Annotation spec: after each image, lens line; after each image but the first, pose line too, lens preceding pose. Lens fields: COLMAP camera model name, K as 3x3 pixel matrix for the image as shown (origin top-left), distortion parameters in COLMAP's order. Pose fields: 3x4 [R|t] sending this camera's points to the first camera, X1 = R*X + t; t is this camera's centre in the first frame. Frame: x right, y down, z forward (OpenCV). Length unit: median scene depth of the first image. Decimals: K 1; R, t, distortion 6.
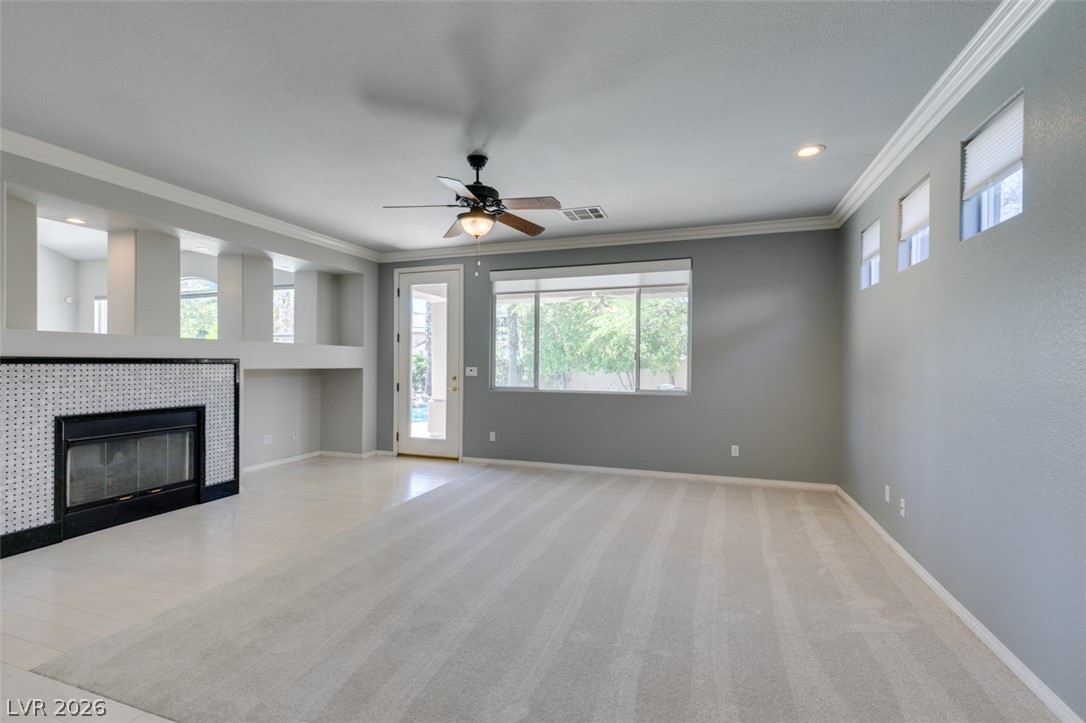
lens RADIAL K [[485.1, 0, 540.8], [0, 485.1, 364.3], [0, 0, 1]] dist [0.000404, -0.000492]
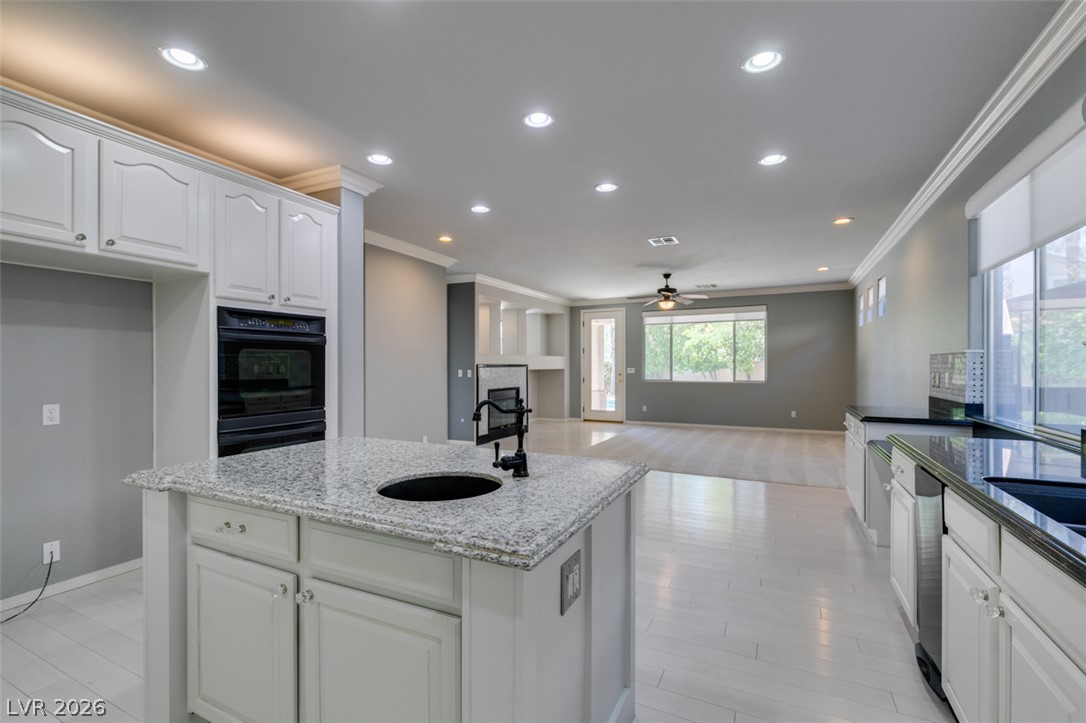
lens RADIAL K [[485.1, 0, 540.8], [0, 485.1, 364.3], [0, 0, 1]] dist [0.000404, -0.000492]
pose [[0.991773, -0.007611, -0.127780, -0.237575], [0.007216, 0.999968, -0.003555, -0.003030], [0.127803, 0.002604, 0.991796, -0.725791]]
